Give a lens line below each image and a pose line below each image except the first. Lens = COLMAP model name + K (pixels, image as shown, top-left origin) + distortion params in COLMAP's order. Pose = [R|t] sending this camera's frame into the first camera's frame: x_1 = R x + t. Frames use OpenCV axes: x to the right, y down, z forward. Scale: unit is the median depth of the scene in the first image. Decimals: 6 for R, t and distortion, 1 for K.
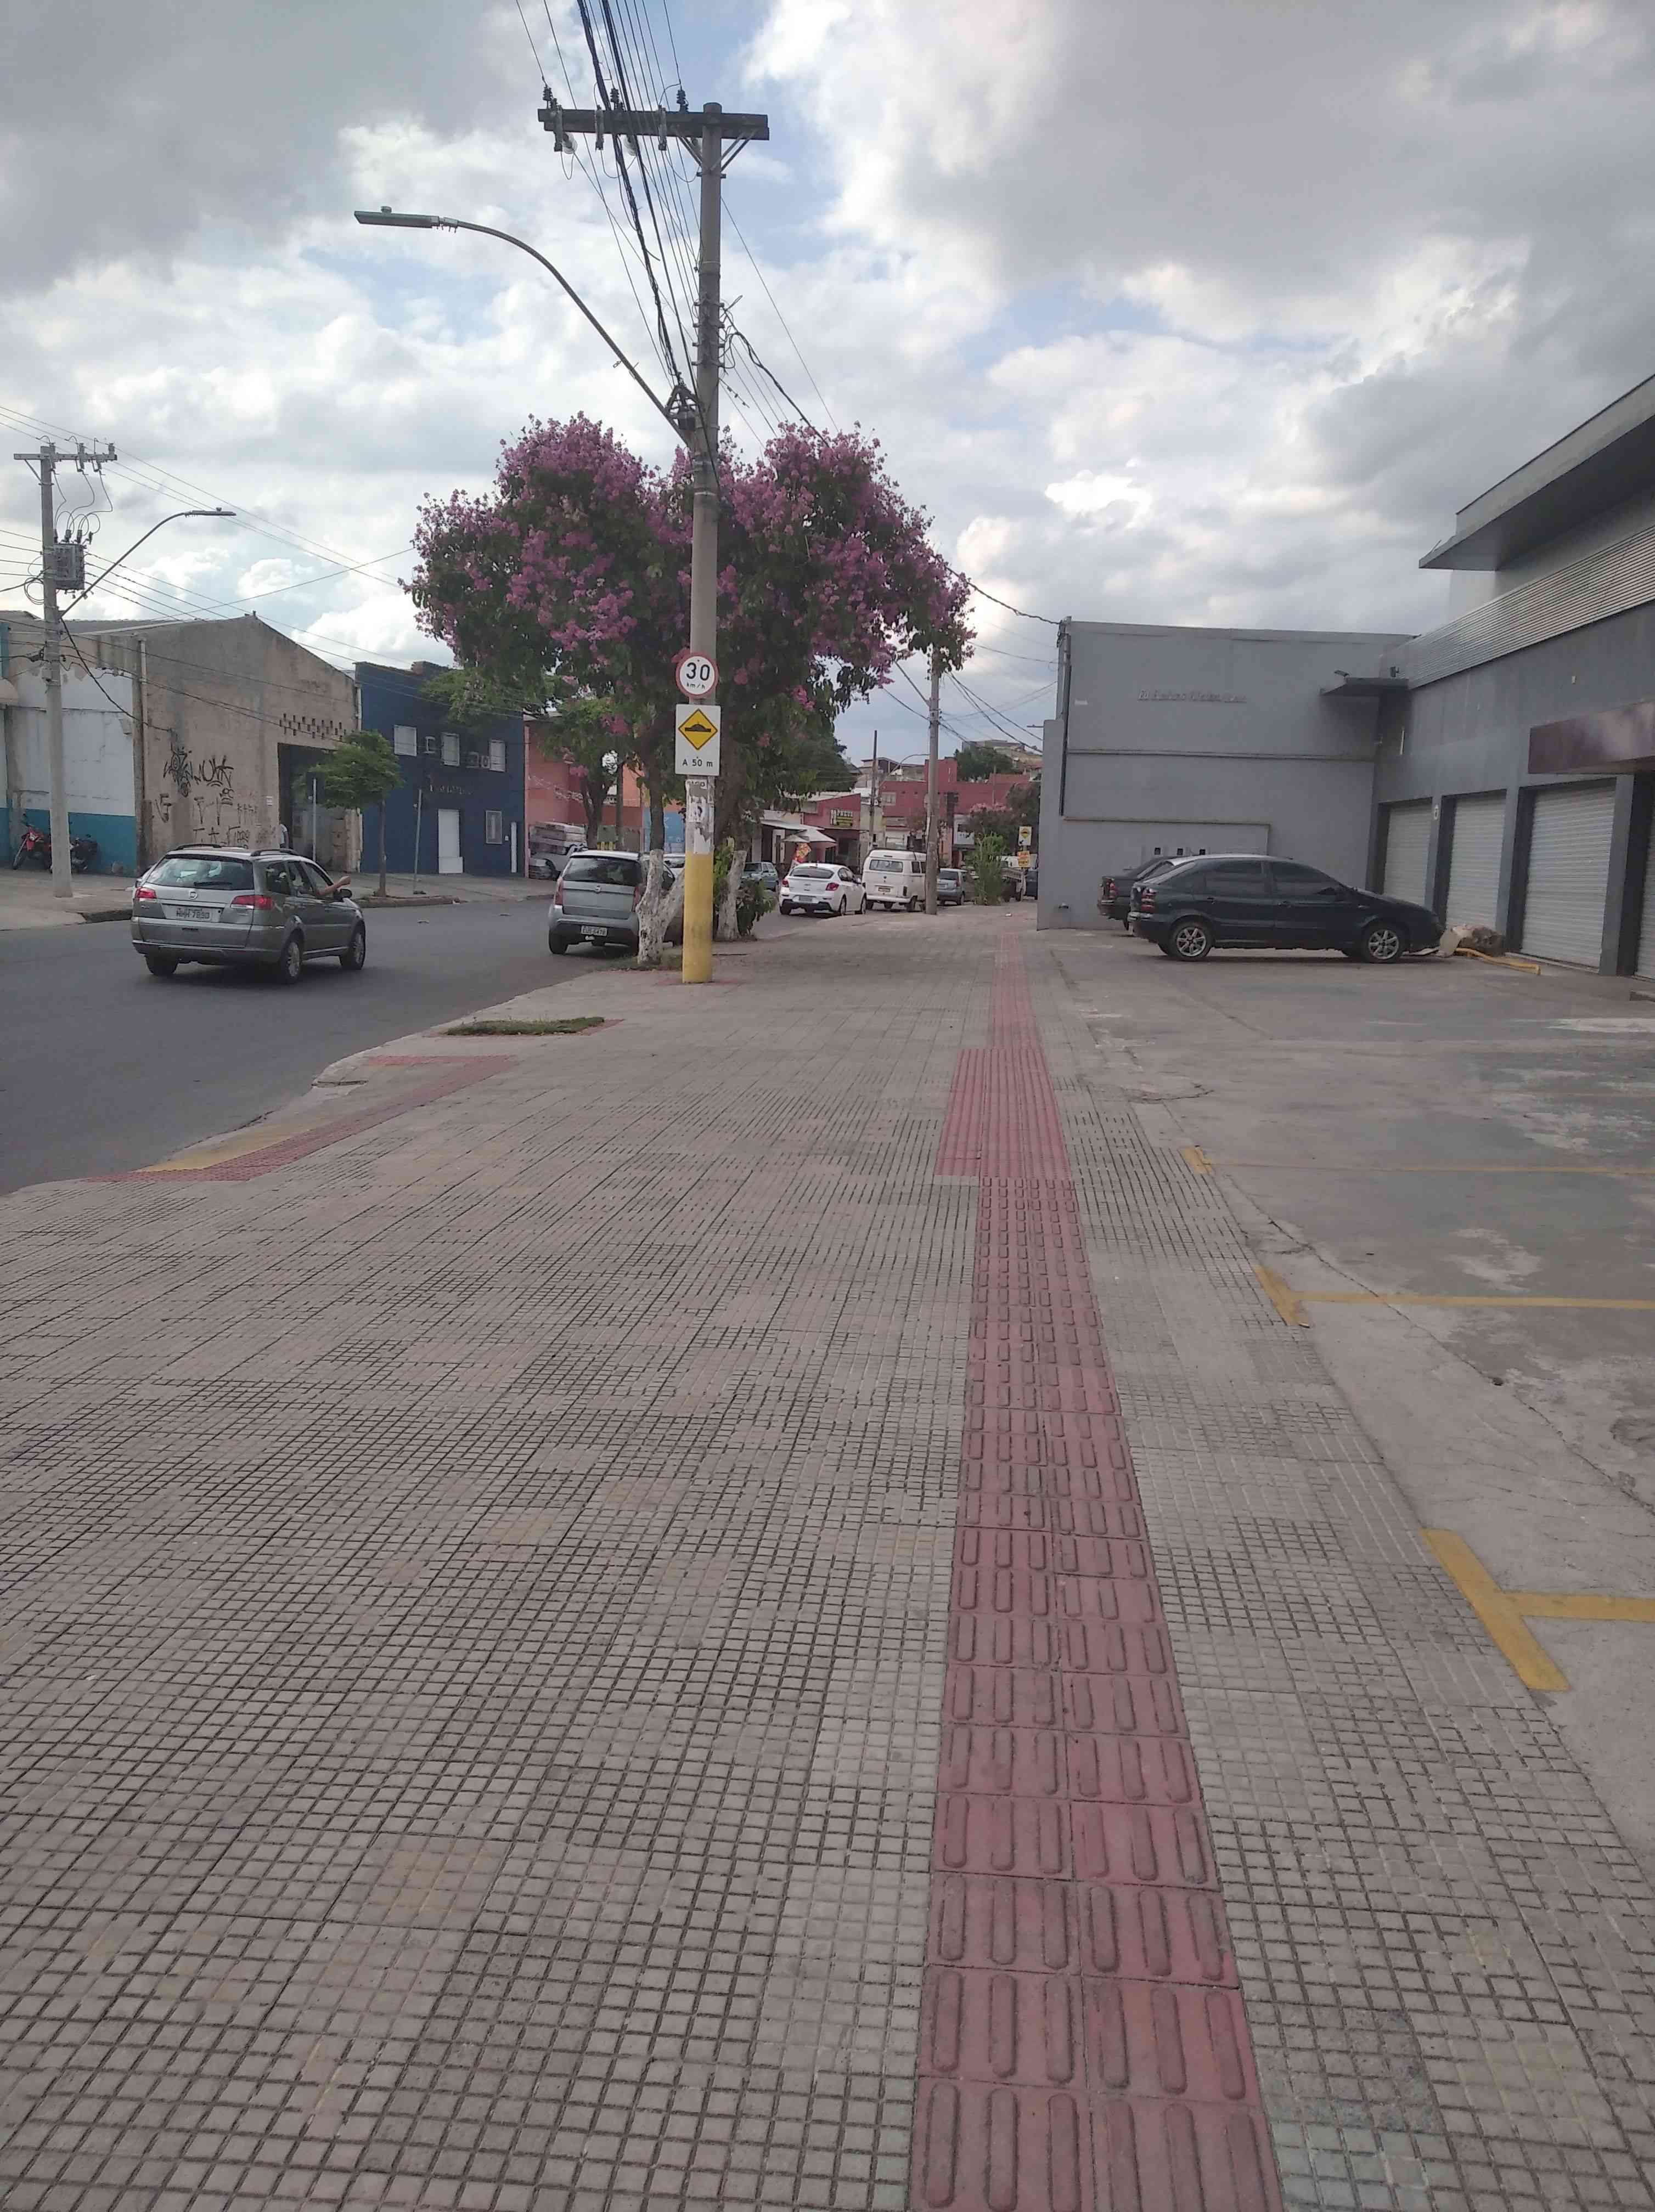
lens RADIAL K [[1822.3, 0, 822.8], [0, 1822.3, 1047.8], [0, 0, 1]] dist [0.061832, -0.098397]
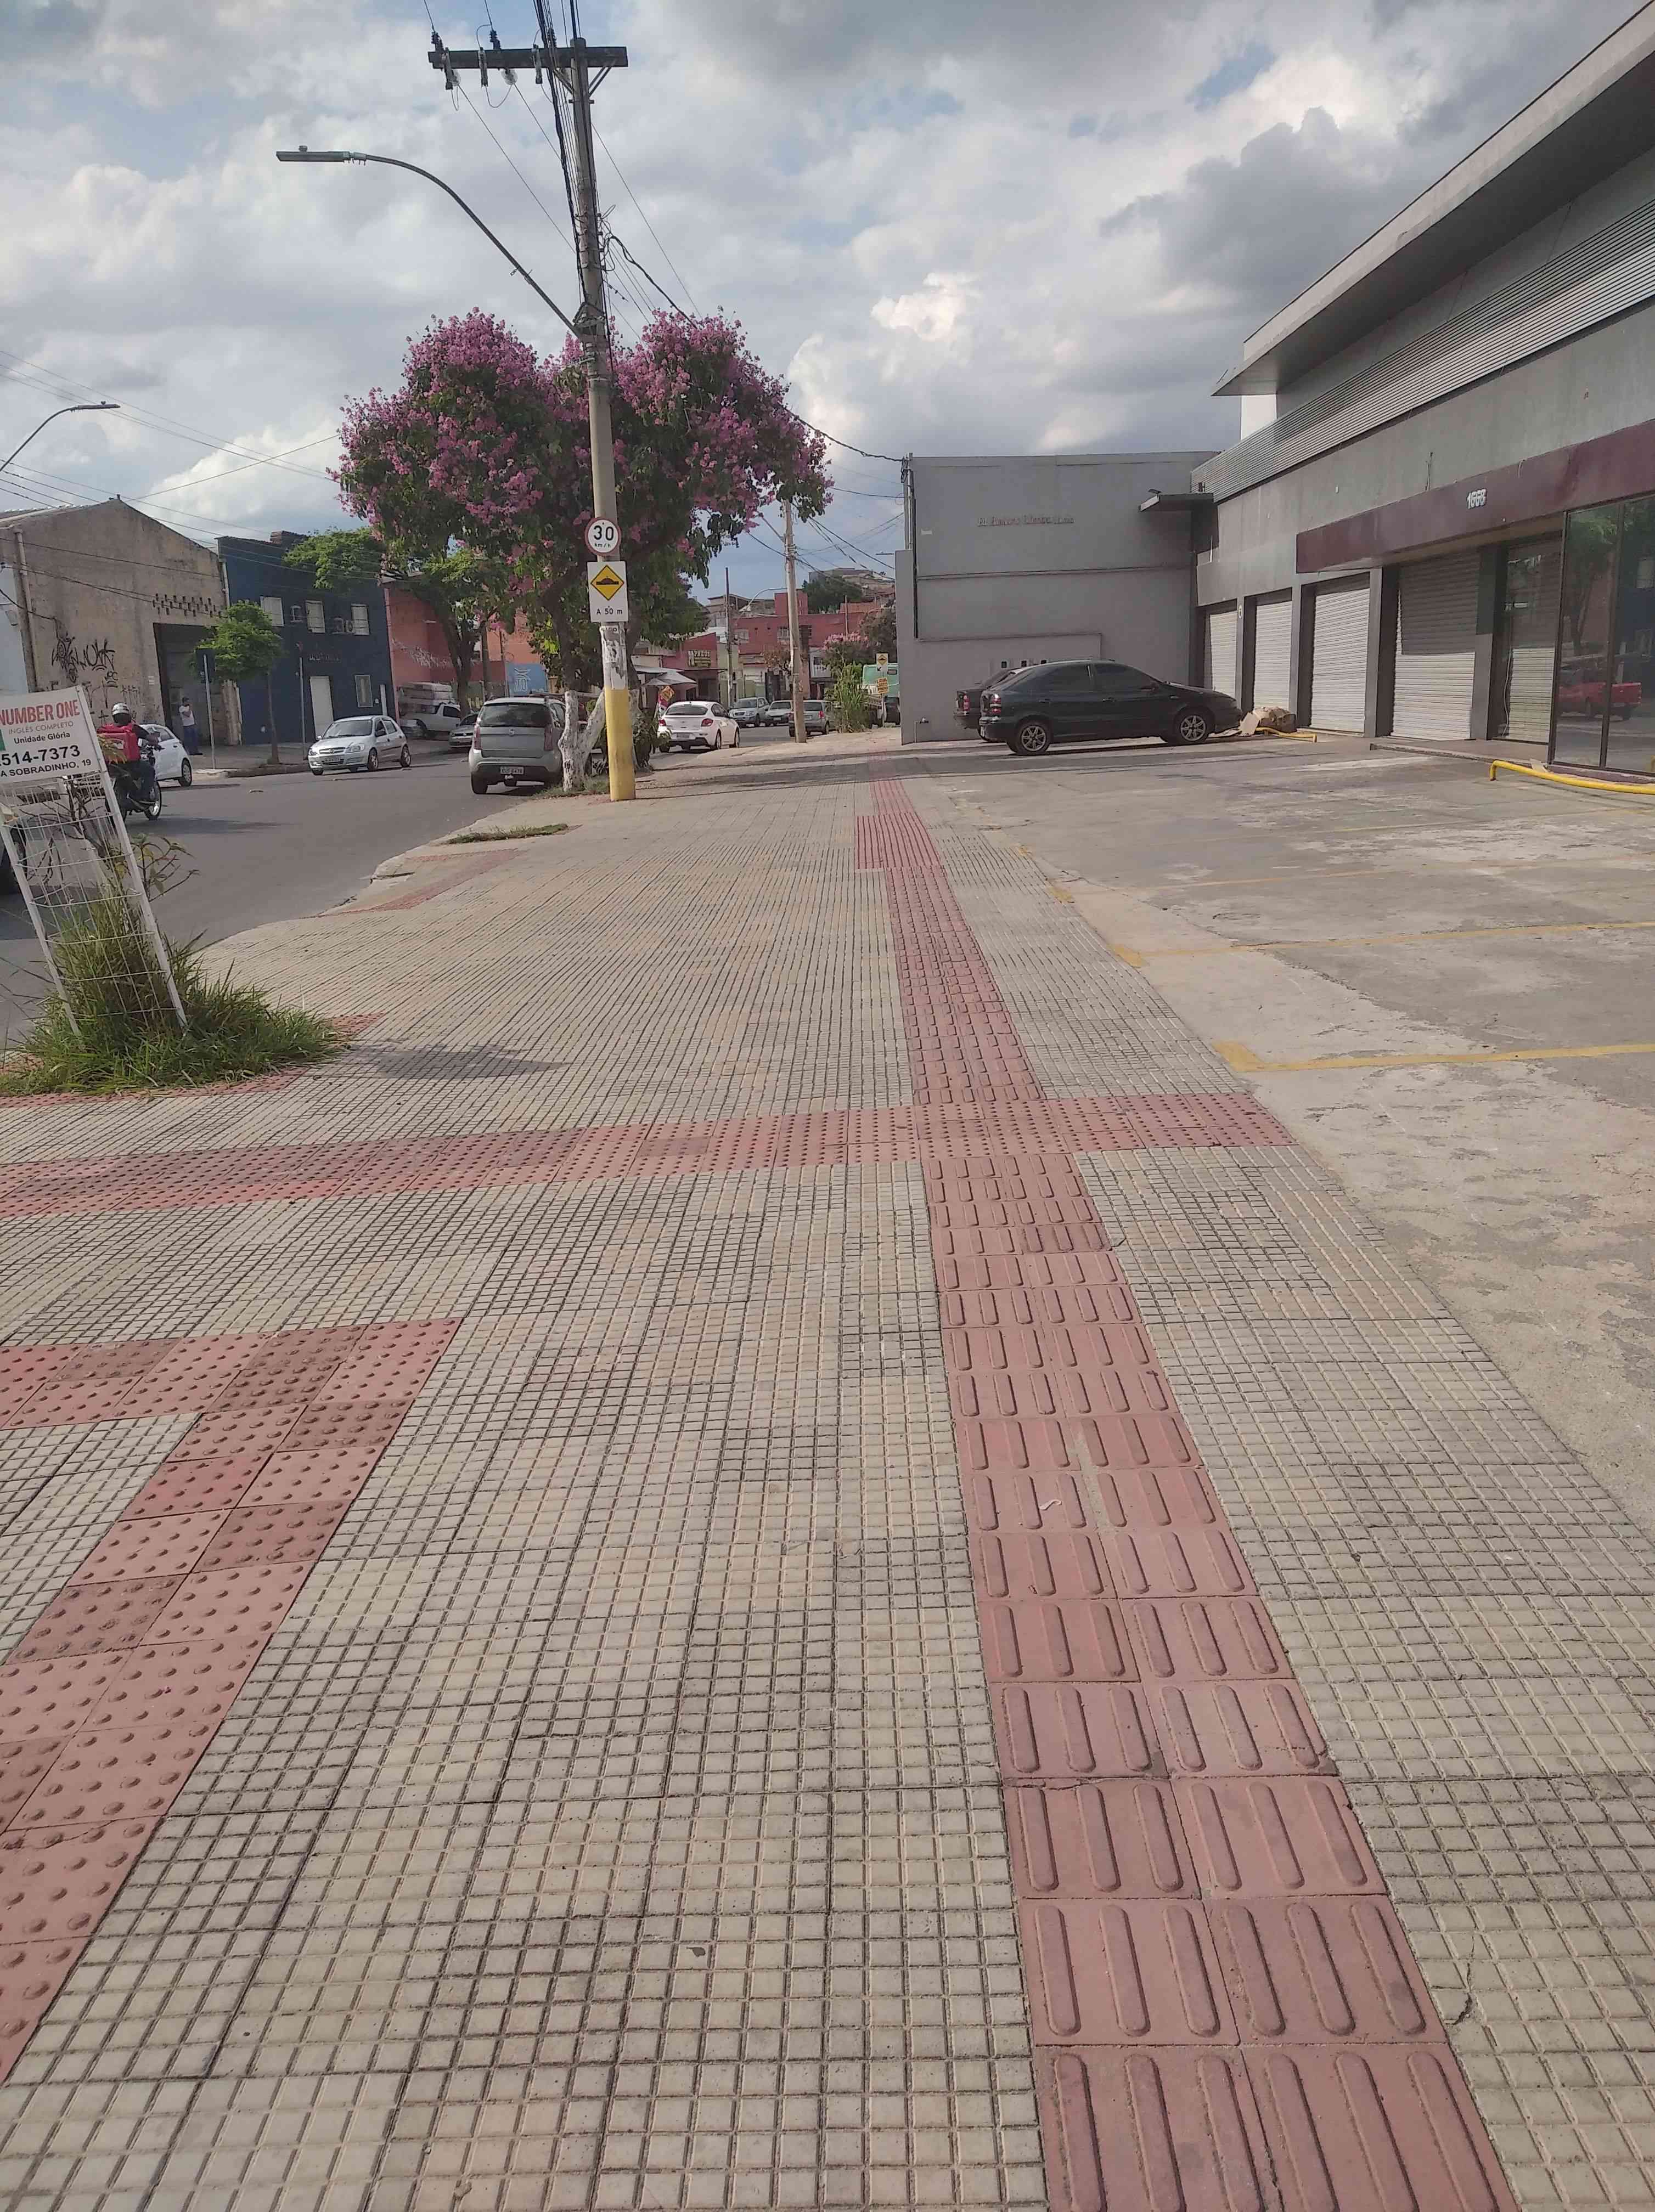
lens RADIAL K [[1860.3, 0, 793.9], [0, 1860.3, 1101.1], [0, 0, 1]] dist [-0.003694, -0.005618]
pose [[0.995460, -0.082585, 0.047322, -0.025510], [0.076970, 0.990924, 0.110203, 0.027115], [-0.055993, -0.106060, 0.992782, -0.185398]]
